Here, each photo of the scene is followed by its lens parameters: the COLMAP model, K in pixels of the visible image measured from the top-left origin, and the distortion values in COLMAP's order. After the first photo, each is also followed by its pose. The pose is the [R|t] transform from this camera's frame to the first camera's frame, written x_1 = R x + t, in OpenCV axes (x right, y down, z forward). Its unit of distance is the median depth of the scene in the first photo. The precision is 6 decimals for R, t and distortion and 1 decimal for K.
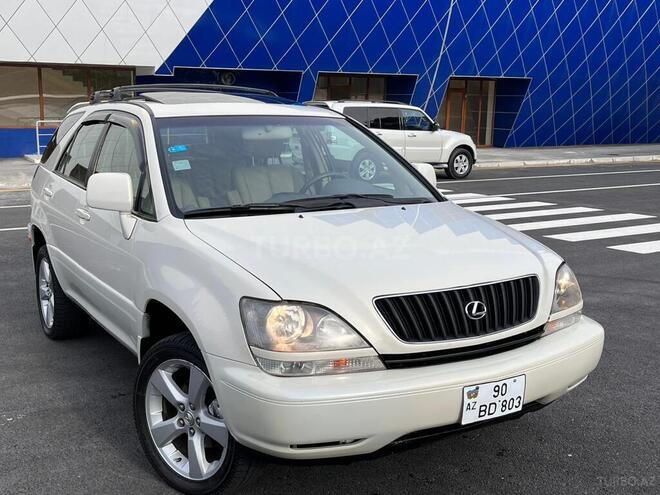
lens RADIAL K [[763.1, 0, 328.6], [0, 763.1, 250.5], [0, 0, 1]] dist [0.039824, 0.000000]
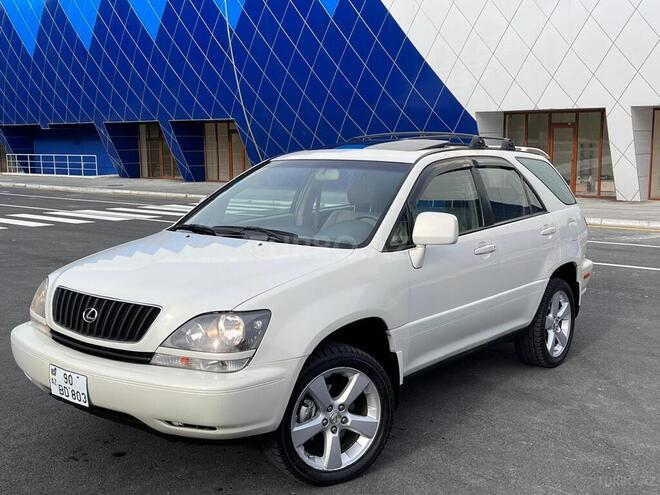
lens RADIAL K [[763.1, 0, 328.6], [0, 763.1, 249.4], [0, 0, 1]] dist [0.039824, 0.000000]
pose [[0.363957, 0.124766, -0.923021, 1.206525], [-0.172864, 0.982819, 0.064687, -0.143349], [0.915234, 0.136014, 0.379272, 0.710439]]
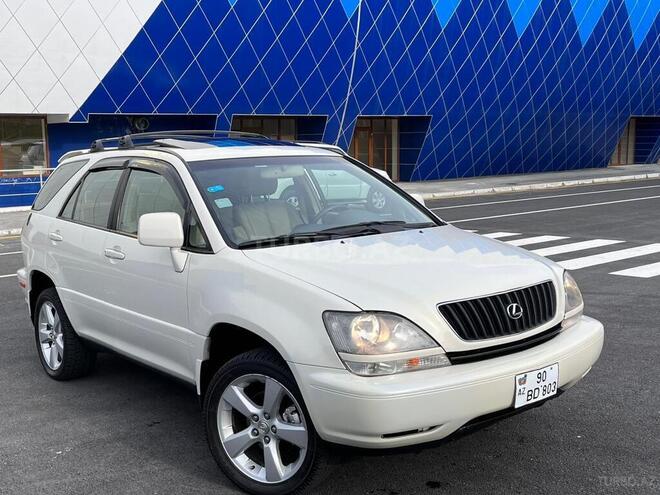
lens RADIAL K [[763.1, 0, 332.4], [0, 763.1, 242.1], [0, 0, 1]] dist [0.039824, 0.000000]
pose [[0.989294, -0.051118, 0.136691, -0.199234], [0.059471, 0.996559, -0.057731, 0.019067], [-0.133270, 0.065242, 0.988930, -0.115737]]
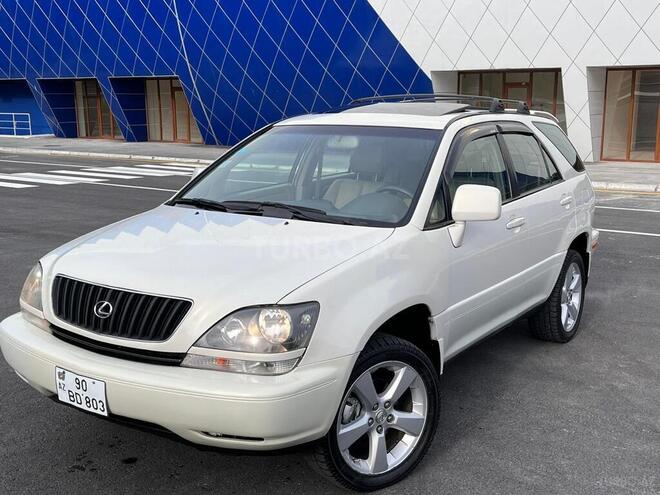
lens RADIAL K [[763.1, 0, 333.3], [0, 763.1, 250.4], [0, 0, 1]] dist [0.039824, 0.000000]
pose [[0.444333, 0.169334, -0.879713, 1.040497], [-0.169427, 0.980136, 0.103088, -0.138660], [0.879695, 0.103242, 0.464196, 0.635454]]
